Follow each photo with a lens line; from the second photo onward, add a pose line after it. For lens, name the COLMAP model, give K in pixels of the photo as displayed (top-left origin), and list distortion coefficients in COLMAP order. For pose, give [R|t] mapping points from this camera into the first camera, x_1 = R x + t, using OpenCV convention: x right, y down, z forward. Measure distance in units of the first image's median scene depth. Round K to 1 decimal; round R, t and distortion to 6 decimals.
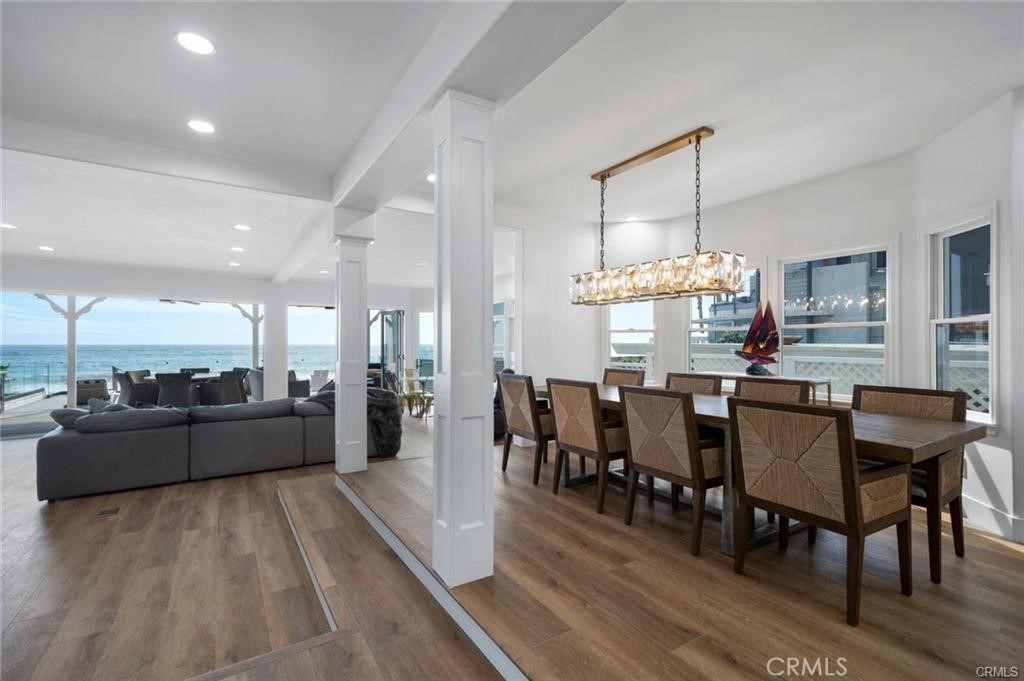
lens RADIAL K [[456.7, 0, 514.5], [0, 456.7, 340.7], [0, 0, 1]] dist [0.005419, 0.001738]
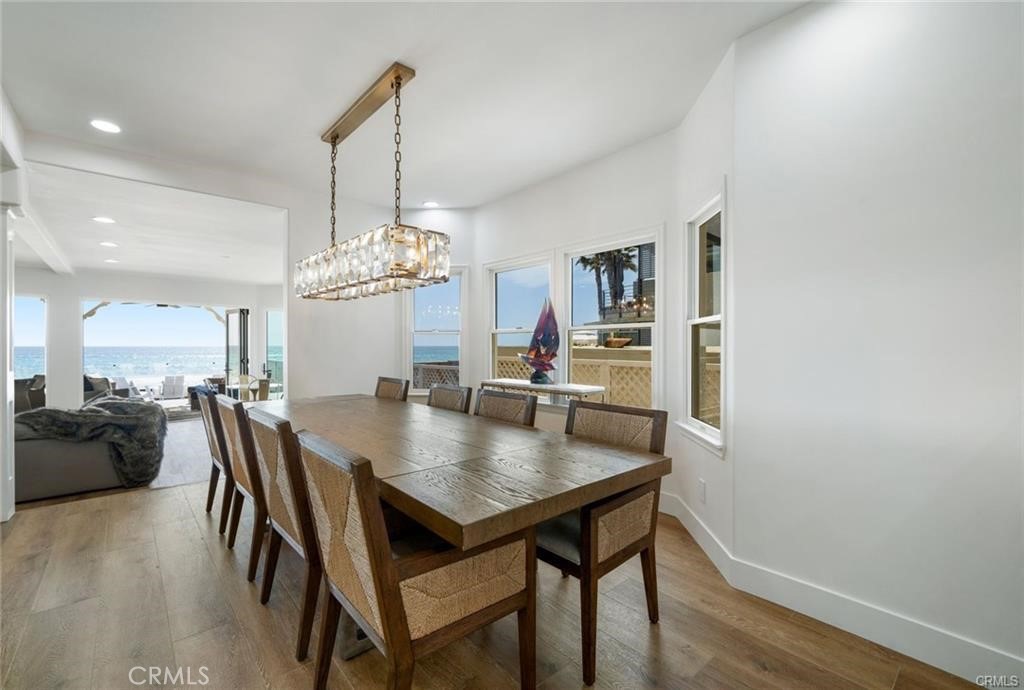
lens RADIAL K [[443.0, 0, 508.8], [0, 443.0, 344.3], [0, 0, 1]] dist [0.000410, 0.000495]
pose [[0.988901, 0.000433, 0.148578, 0.279851], [-0.000882, 0.999995, 0.002952, -0.001409], [-0.148576, -0.003050, 0.988896, 0.137484]]
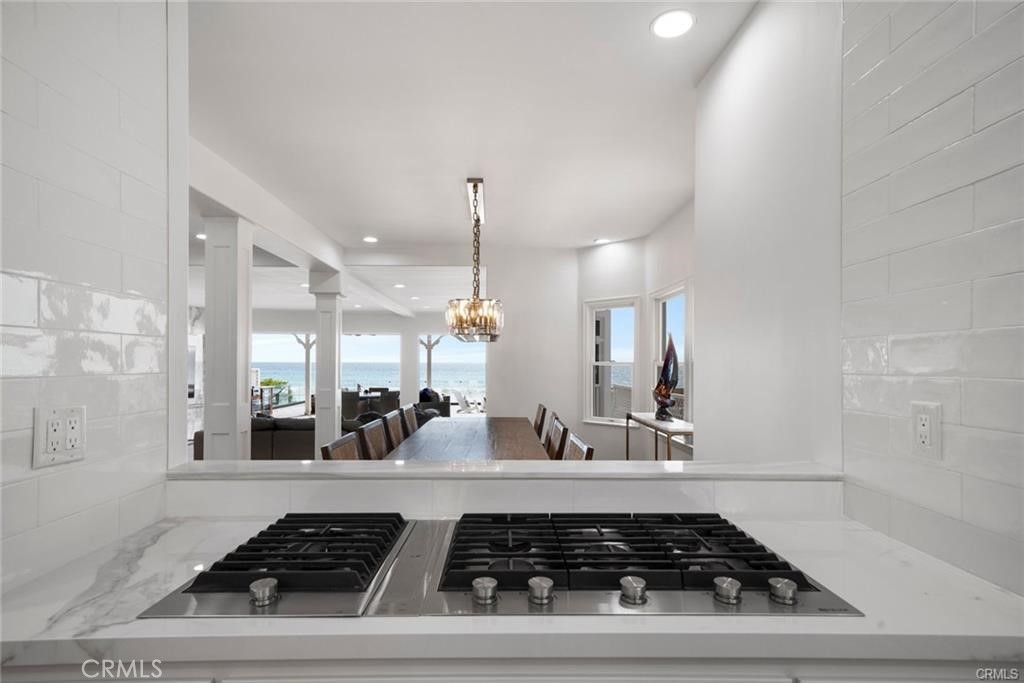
lens RADIAL K [[519.3, 0, 500.0], [0, 519.3, 360.9], [0, 0, 1]] dist [-0.001437, -0.000023]
pose [[0.847114, 0.002748, -0.531404, 0.637722], [-0.002203, 0.999996, 0.001659, -0.029291], [0.531406, -0.000235, 0.847117, 0.015192]]
